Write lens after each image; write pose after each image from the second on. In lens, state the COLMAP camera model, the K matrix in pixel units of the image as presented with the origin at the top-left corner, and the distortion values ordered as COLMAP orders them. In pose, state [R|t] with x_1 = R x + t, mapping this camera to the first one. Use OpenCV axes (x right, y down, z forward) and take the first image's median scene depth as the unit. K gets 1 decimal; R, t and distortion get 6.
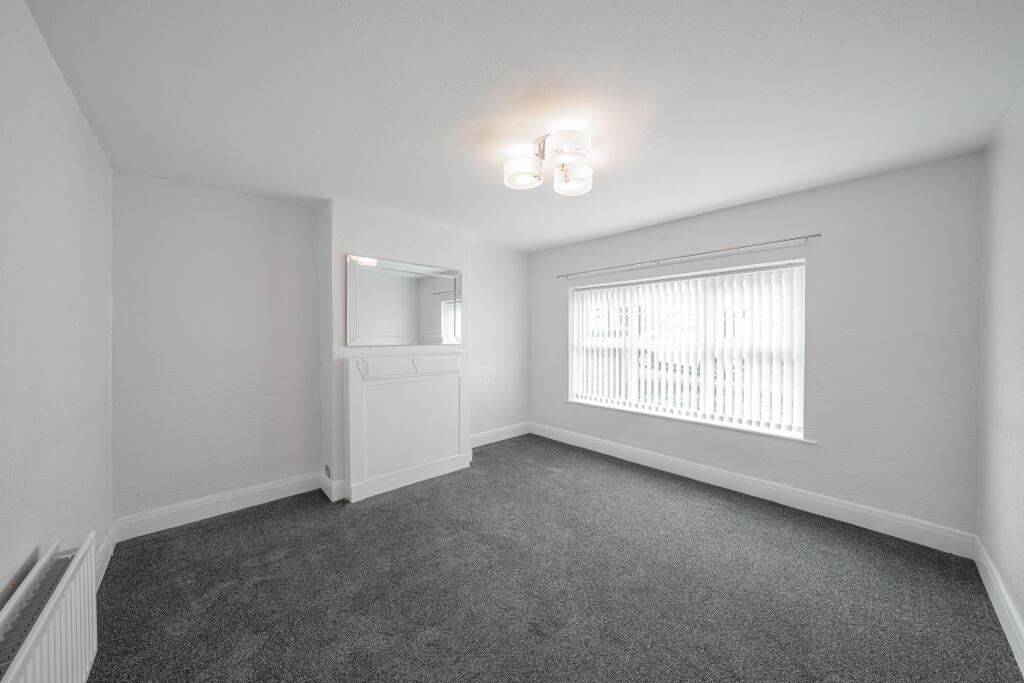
lens RADIAL K [[353.4, 0, 511.3], [0, 353.4, 338.2], [0, 0, 1]] dist [-0.029780, 0.006970]
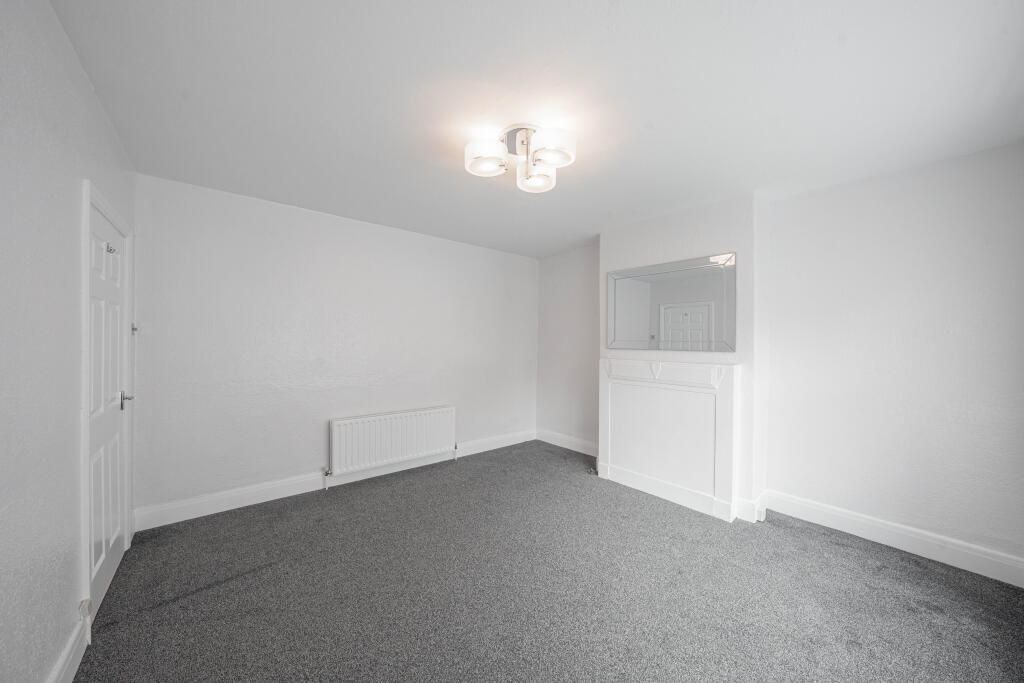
lens RADIAL K [[353.4, 0, 511.3], [0, 353.4, 338.2], [0, 0, 1]] dist [-0.029780, 0.006970]
pose [[-0.044961, -0.001370, -0.998988, 0.698272], [-0.011690, 0.999931, -0.000845, -0.005863], [0.998920, 0.011641, -0.044974, 0.667320]]
